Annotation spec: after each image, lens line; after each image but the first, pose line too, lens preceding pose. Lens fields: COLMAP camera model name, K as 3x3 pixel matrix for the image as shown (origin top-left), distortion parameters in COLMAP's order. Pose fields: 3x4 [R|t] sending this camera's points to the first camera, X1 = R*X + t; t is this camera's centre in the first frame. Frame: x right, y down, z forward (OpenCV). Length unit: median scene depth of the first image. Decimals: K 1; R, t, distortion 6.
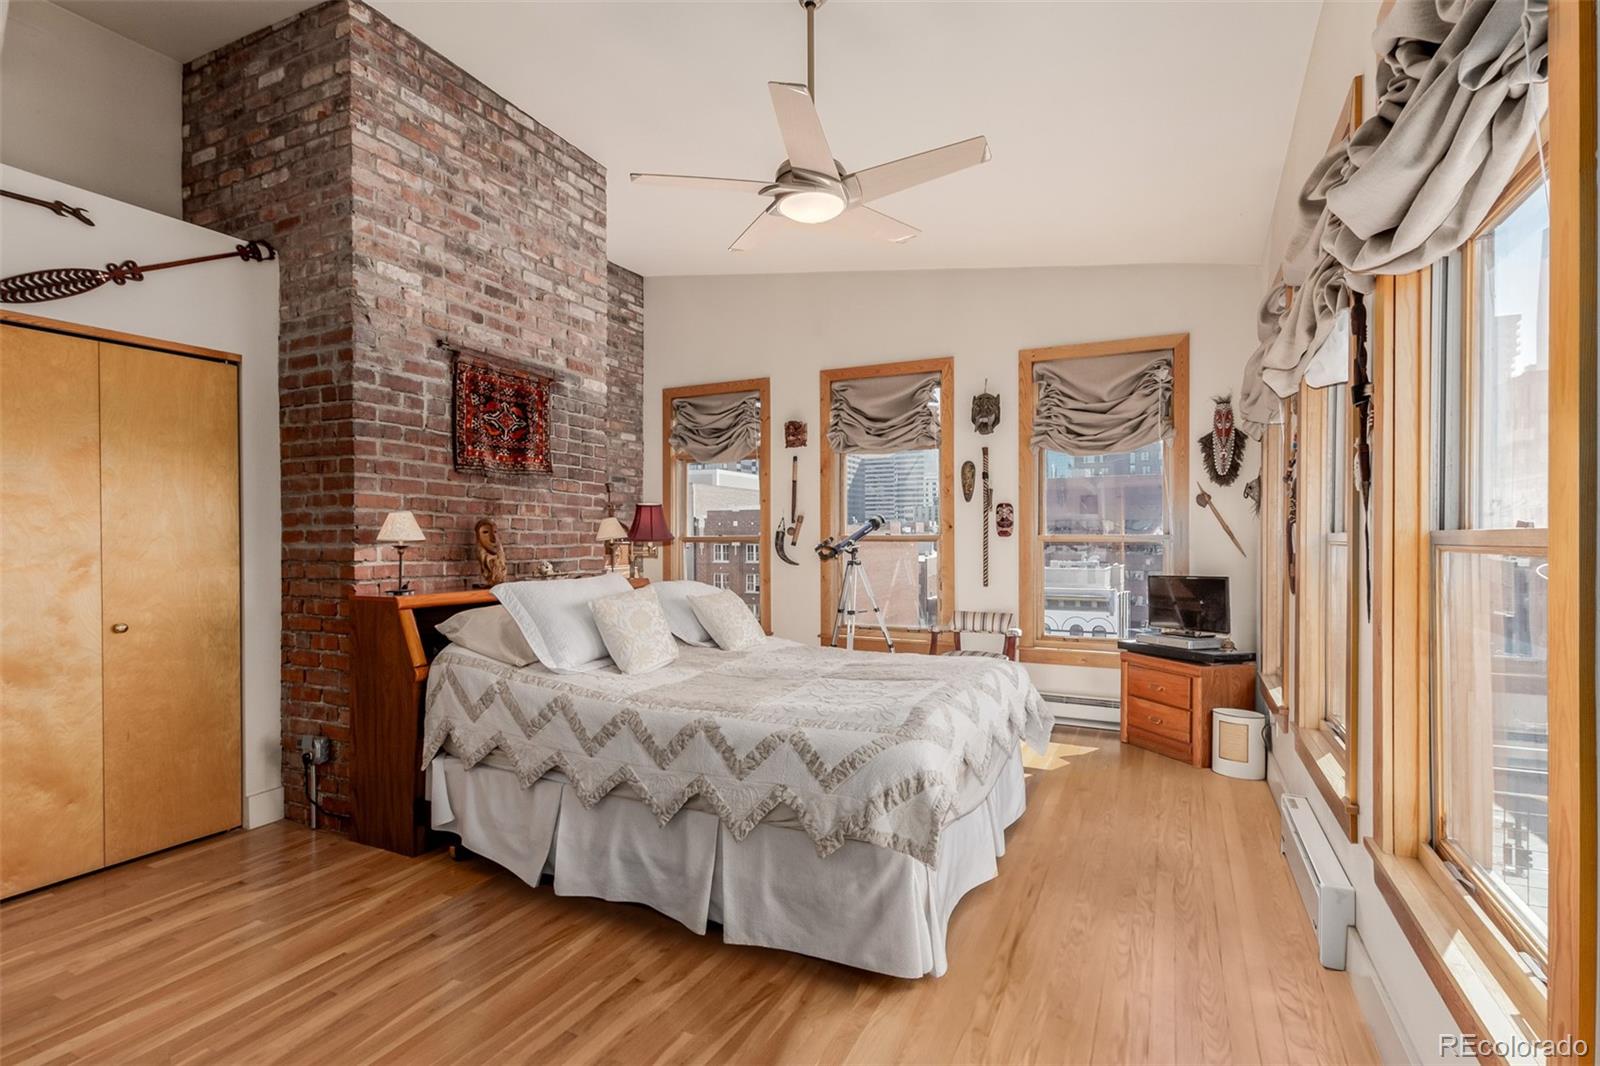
lens RADIAL K [[766.3, 0, 817.5], [0, 766.3, 539.4], [0, 0, 1]] dist [0.009692, -0.000375]
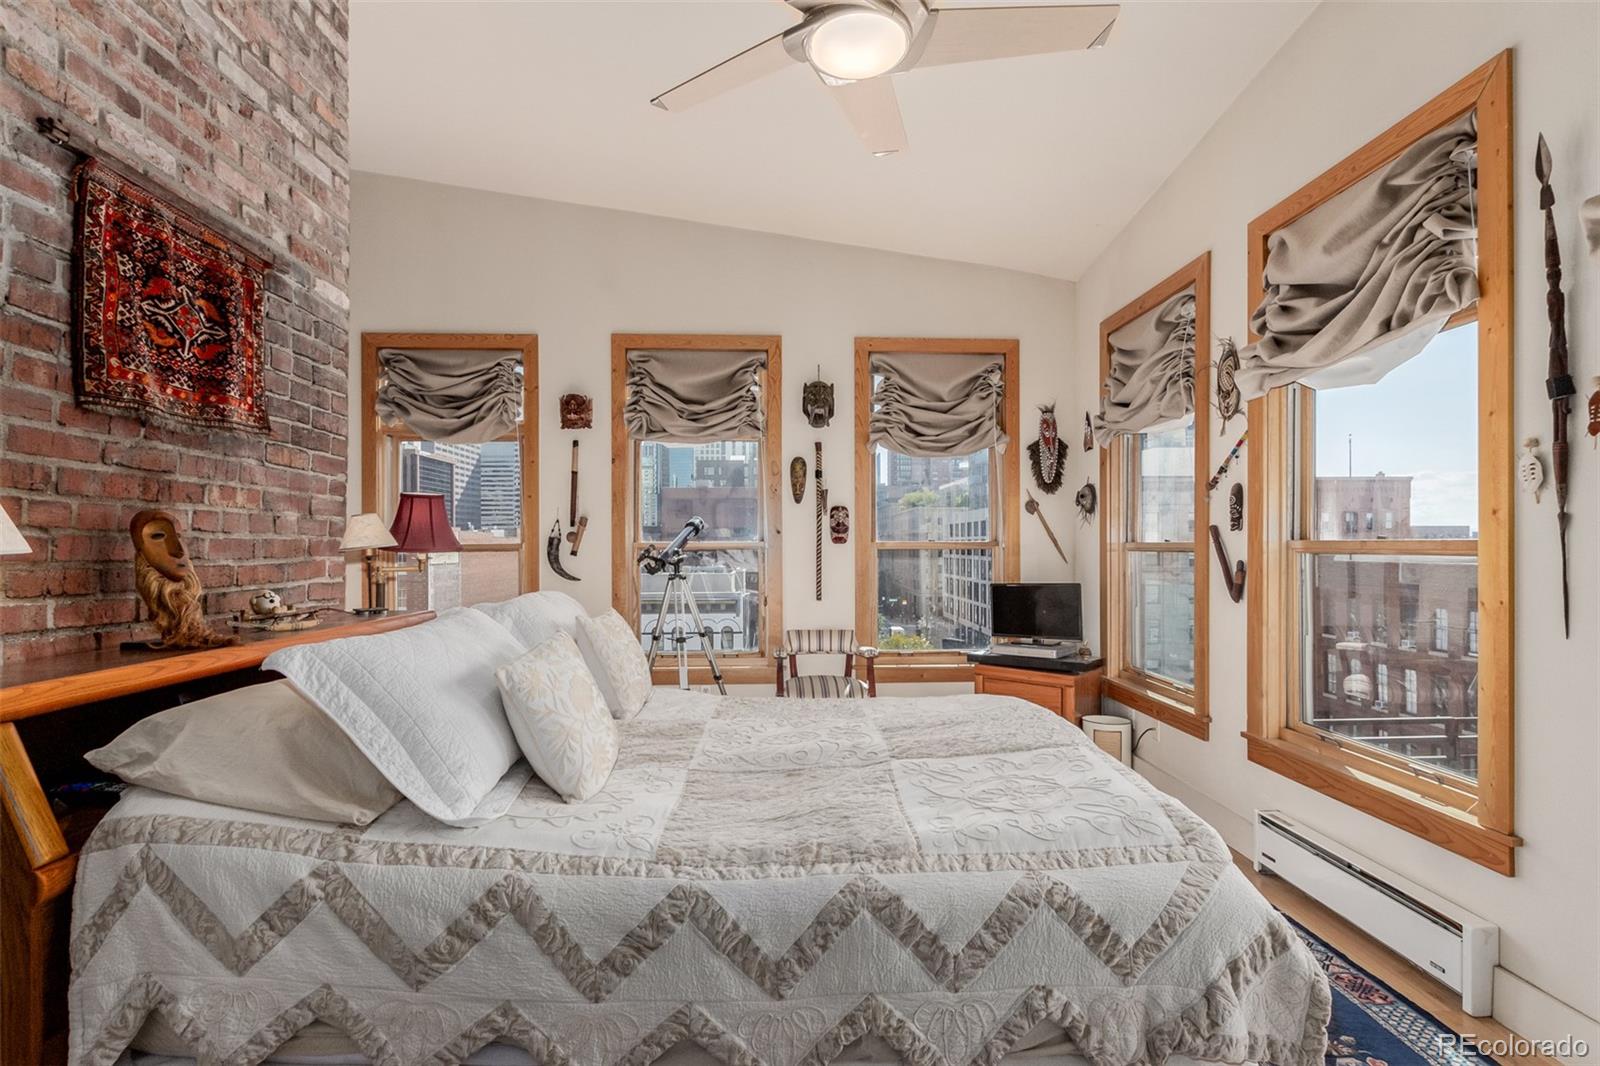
lens RADIAL K [[746.1, 0, 818.3], [0, 746.1, 540.9], [0, 0, 1]] dist [0.017664, -0.008438]
pose [[0.882992, 0.000246, 0.469388, -0.278283], [0.003308, 0.999972, -0.006747, -0.001676], [-0.469376, 0.007510, 0.882966, 0.365618]]
